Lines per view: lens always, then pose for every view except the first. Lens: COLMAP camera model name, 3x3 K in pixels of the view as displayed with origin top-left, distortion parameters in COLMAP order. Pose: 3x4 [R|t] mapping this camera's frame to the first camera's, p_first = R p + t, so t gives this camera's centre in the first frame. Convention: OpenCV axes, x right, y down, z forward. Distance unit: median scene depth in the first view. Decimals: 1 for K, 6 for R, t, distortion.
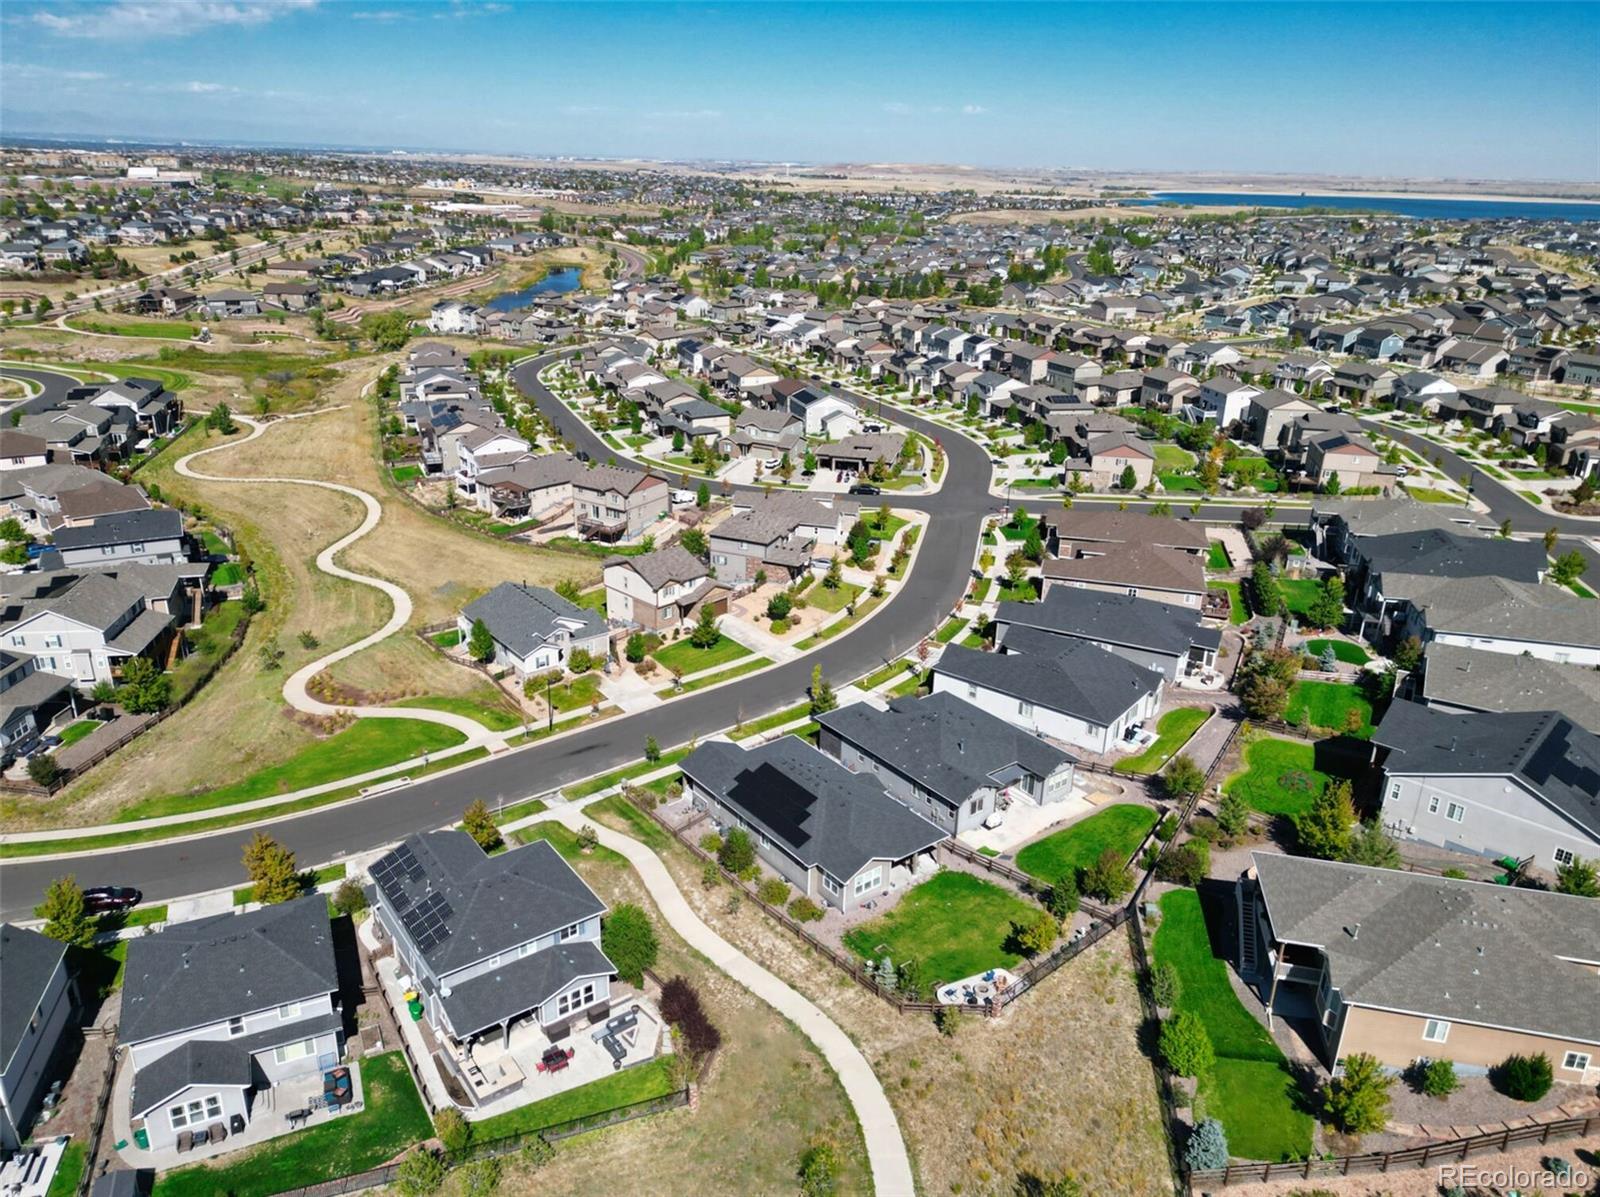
lens RADIAL K [[1136.0, 0, 800.0], [0, 1136.0, 598.5], [0, 0, 1]] dist [0.079283, -0.065842]
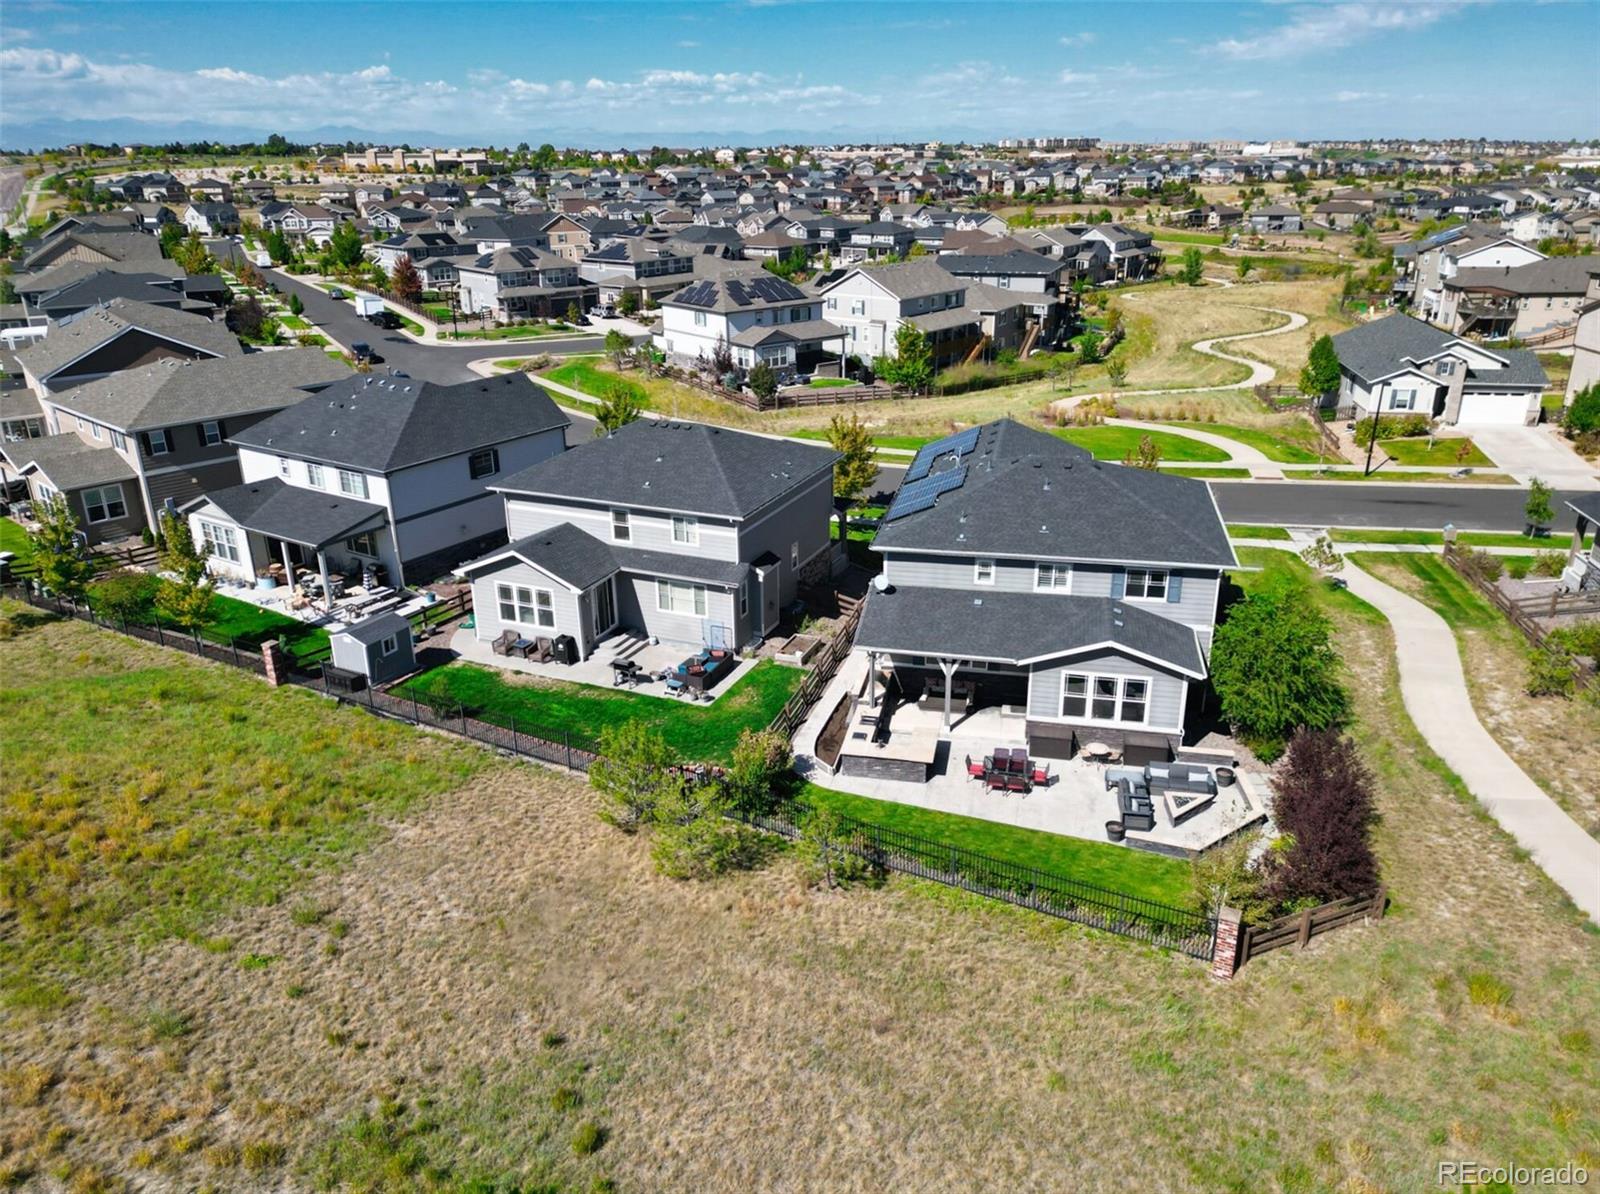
lens RADIAL K [[1156.9, 0, 805.9], [0, 1156.9, 592.1], [0, 0, 1]] dist [0.076490, -0.072864]
pose [[0.660066, 0.229659, -0.715241, 0.011378], [-0.245265, 0.965829, 0.083776, 0.054018], [0.710041, 0.120126, 0.693839, 0.103297]]
